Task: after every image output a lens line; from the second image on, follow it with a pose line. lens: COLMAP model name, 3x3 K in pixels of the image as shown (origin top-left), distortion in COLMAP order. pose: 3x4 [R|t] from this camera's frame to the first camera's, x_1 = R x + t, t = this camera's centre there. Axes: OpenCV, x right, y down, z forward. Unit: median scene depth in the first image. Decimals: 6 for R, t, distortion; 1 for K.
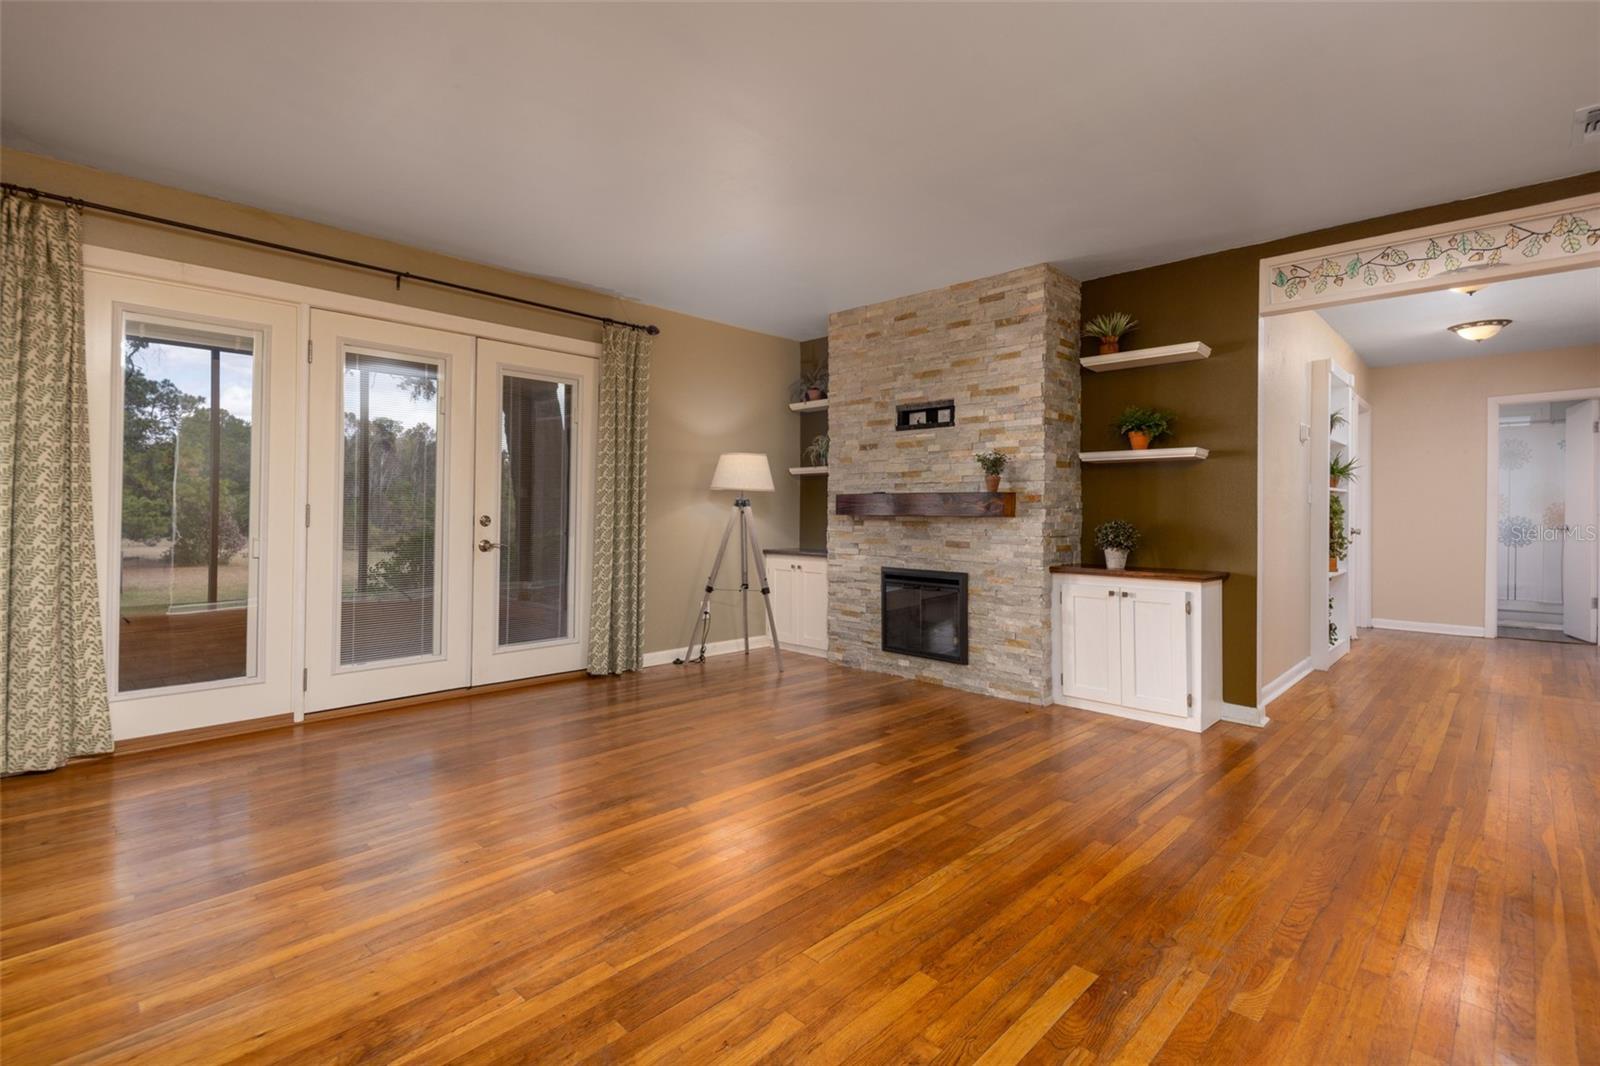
lens RADIAL K [[739.4, 0, 758.5], [0, 739.4, 513.3], [0, 0, 1]] dist [-0.001484, -0.000826]
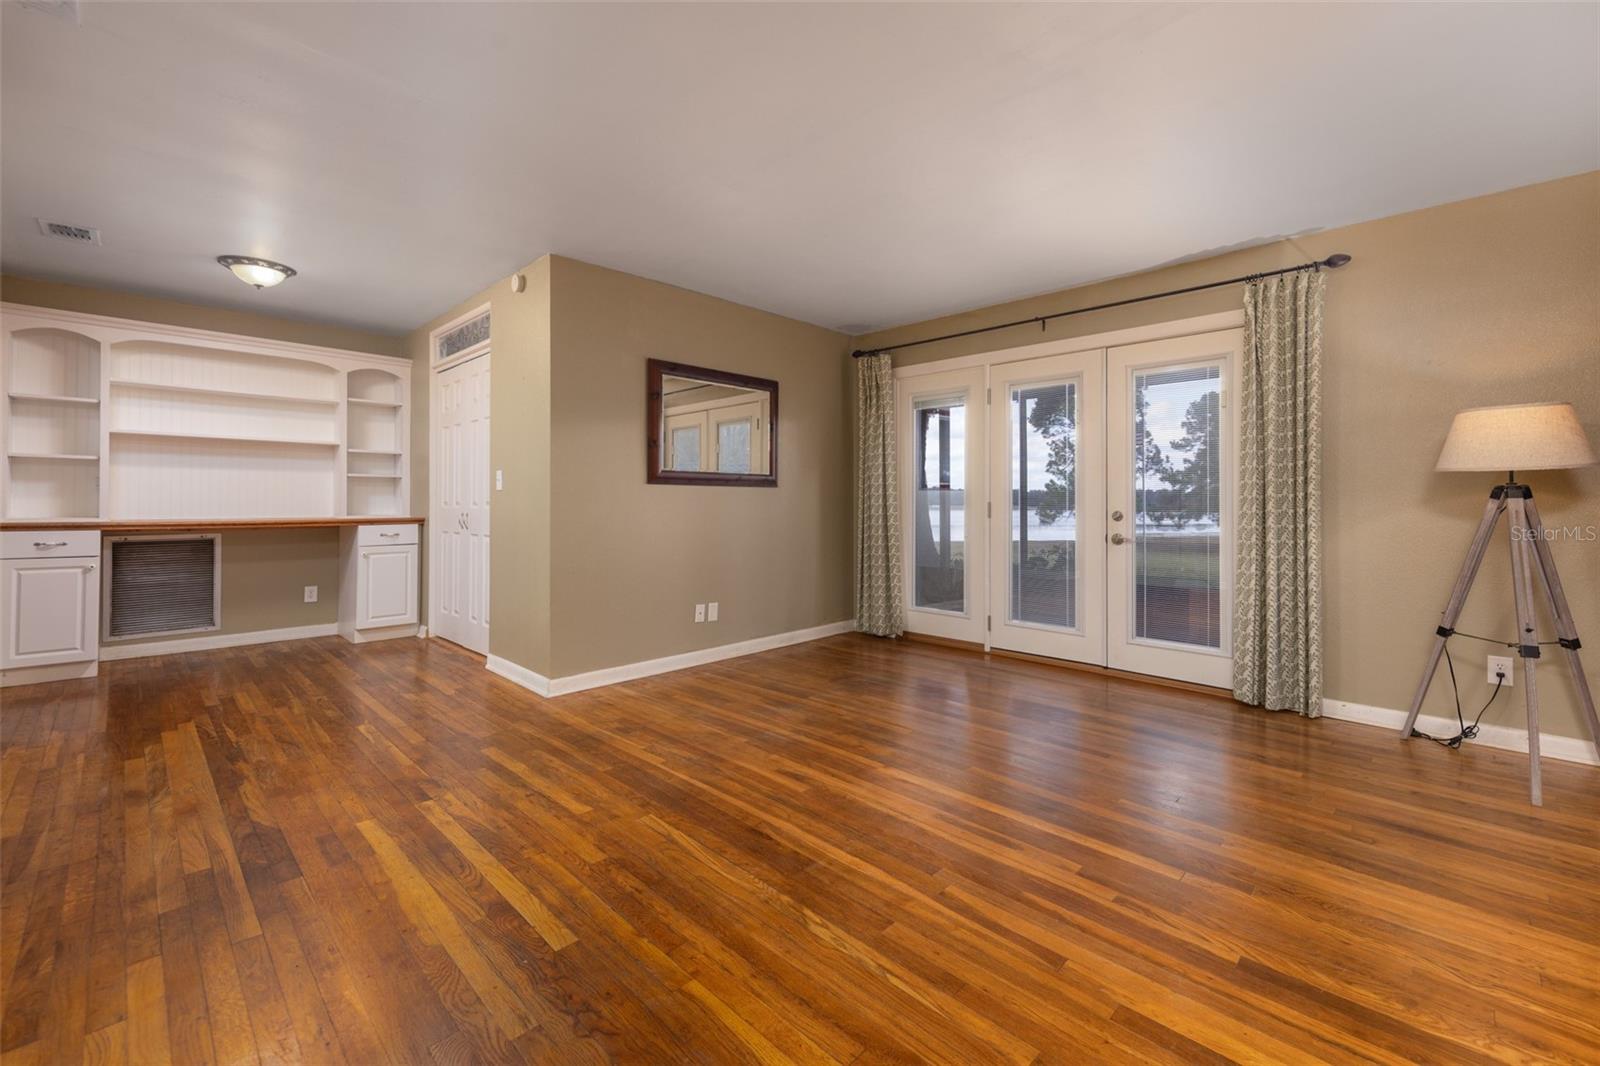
lens RADIAL K [[672.7, 0, 842.2], [0, 672.7, 493.6], [0, 0, 1]] dist [-0.000666, -0.000728]
pose [[0.047144, -0.019617, -0.998695, 0.883651], [-0.009027, 0.999758, -0.020064, 0.001973], [0.998847, 0.009961, 0.046955, 0.834544]]
